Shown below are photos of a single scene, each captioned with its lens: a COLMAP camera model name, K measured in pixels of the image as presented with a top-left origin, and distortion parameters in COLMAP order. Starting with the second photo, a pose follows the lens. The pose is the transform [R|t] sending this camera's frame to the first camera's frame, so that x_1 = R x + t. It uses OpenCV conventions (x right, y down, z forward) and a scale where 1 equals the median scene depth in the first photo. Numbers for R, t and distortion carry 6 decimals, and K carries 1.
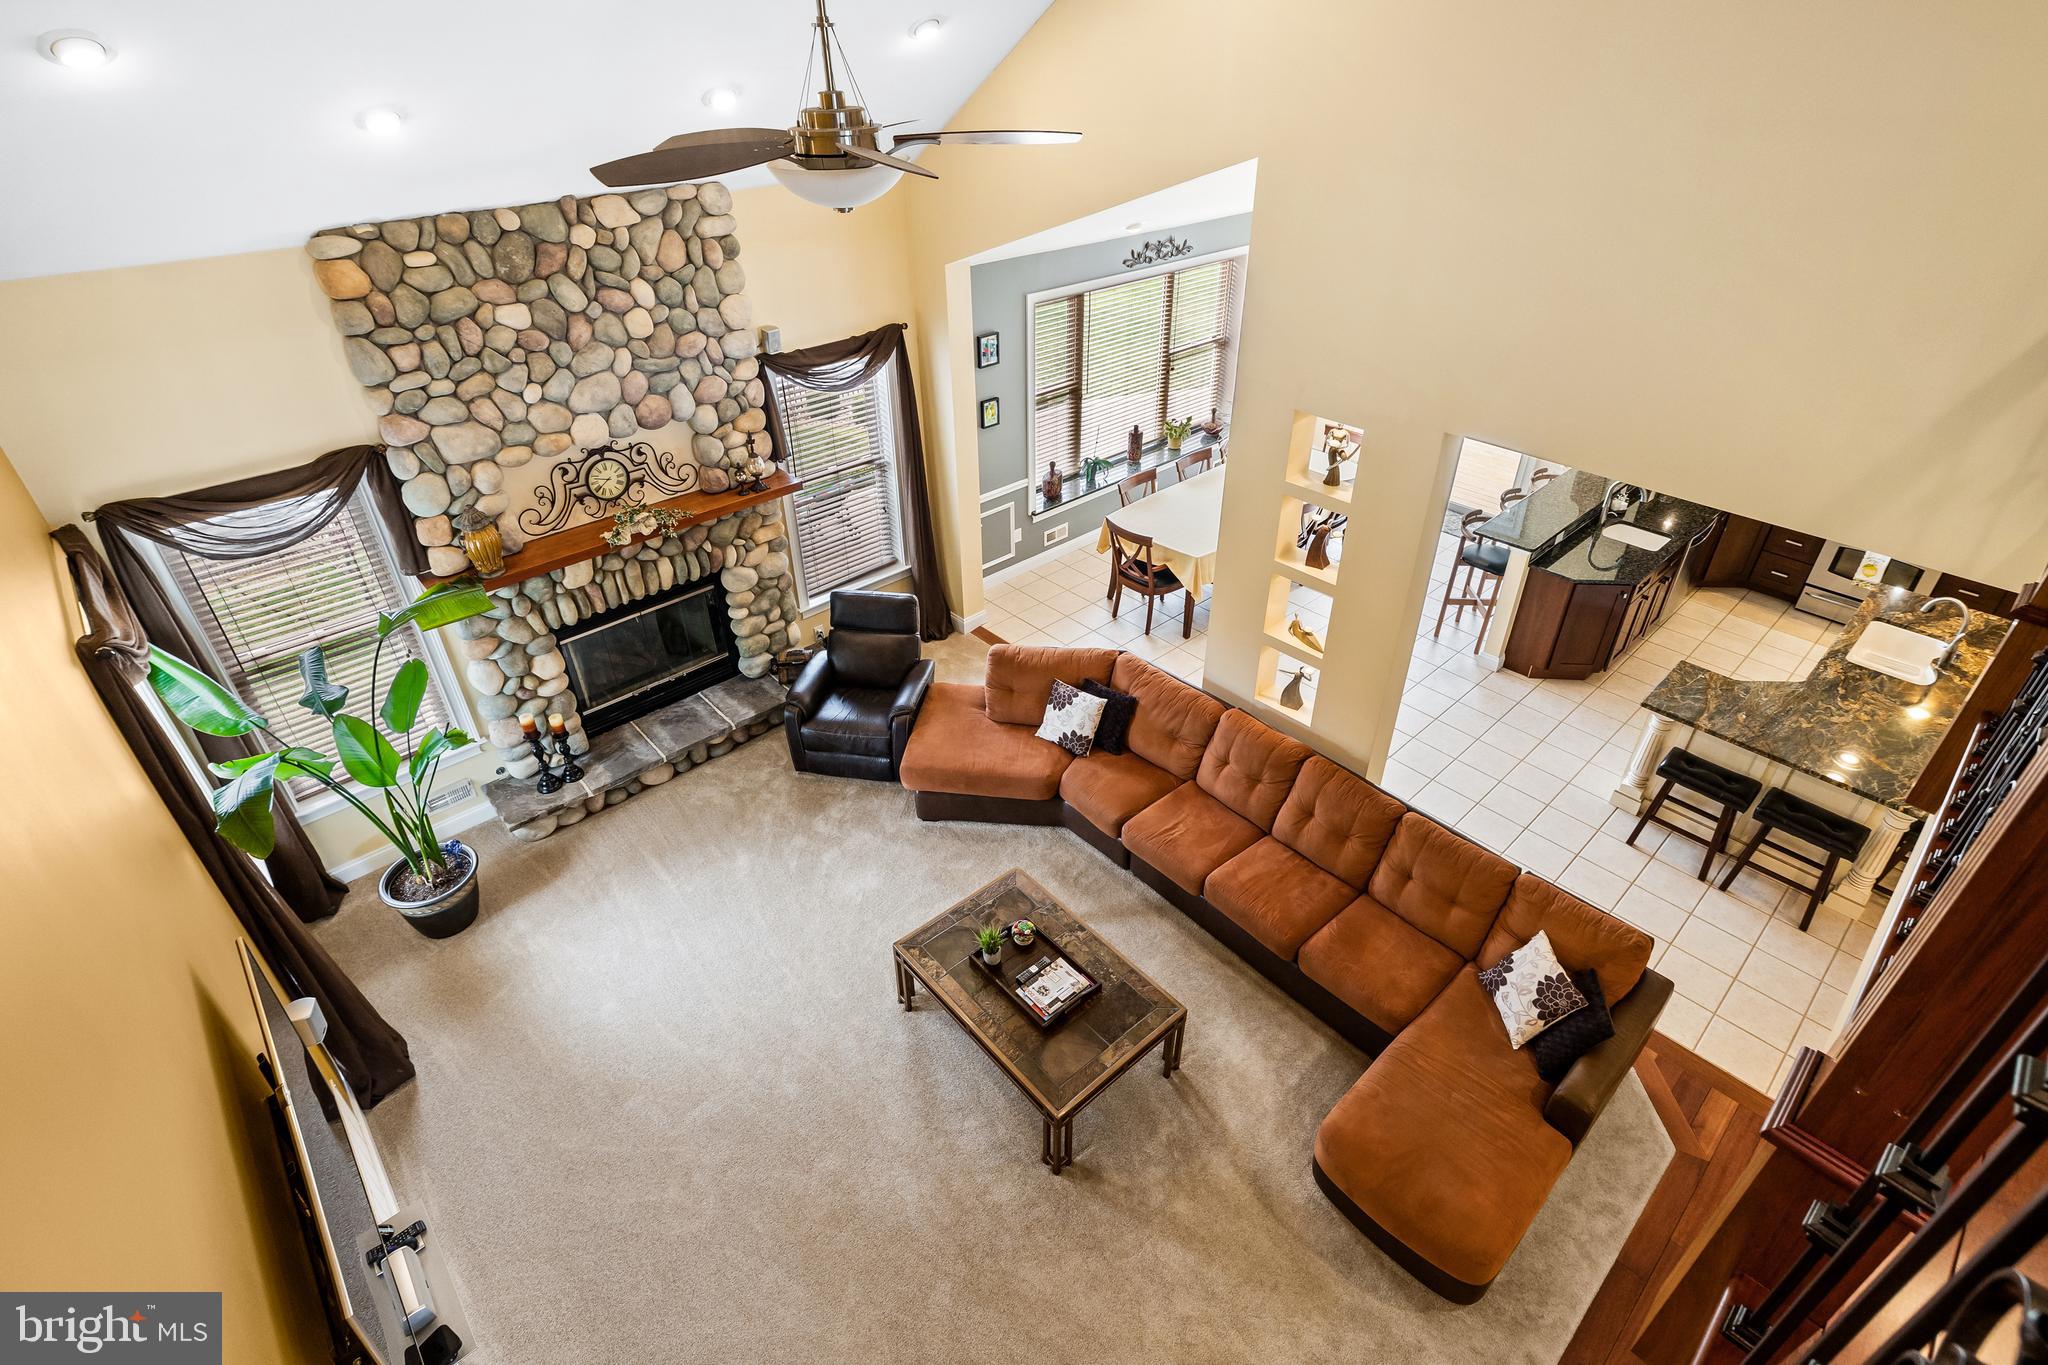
lens RADIAL K [[977.9, 0, 1032.0], [0, 977.9, 638.9], [0, 0, 1]] dist [-0.001195, 0.000167]
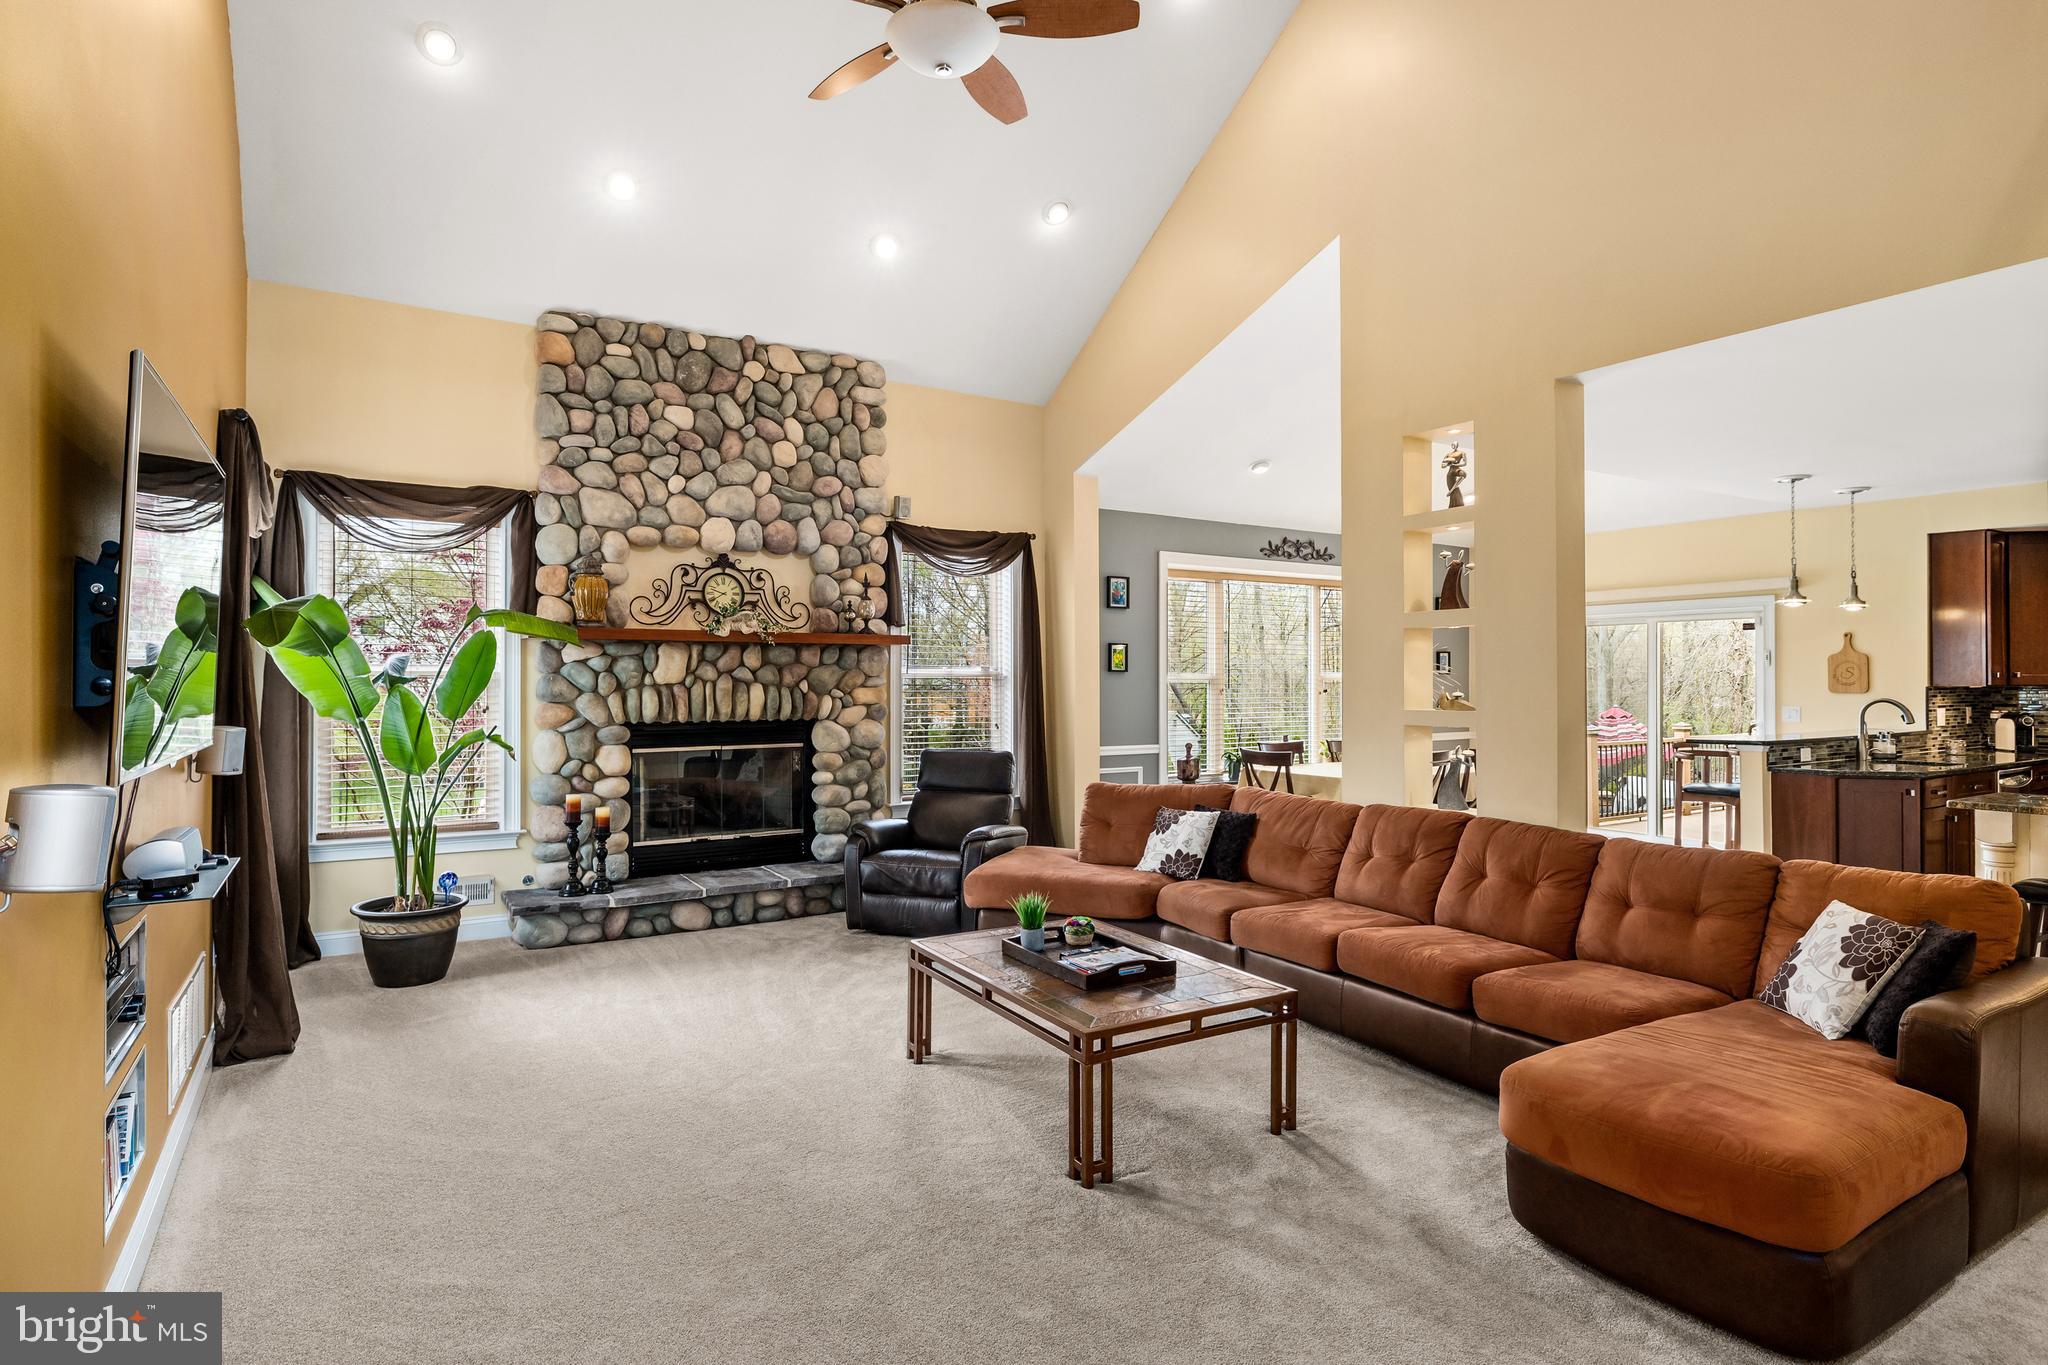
lens RADIAL K [[1067.9, 0, 1032.1], [0, 1067.9, 677.6], [0, 0, 1]] dist [-0.000269, -0.000789]
pose [[0.983867, 0.004858, -0.178837, 0.085939], [-0.100887, 0.840587, -0.532198, 0.488737], [0.147742, 0.541654, 0.827516, 0.179665]]
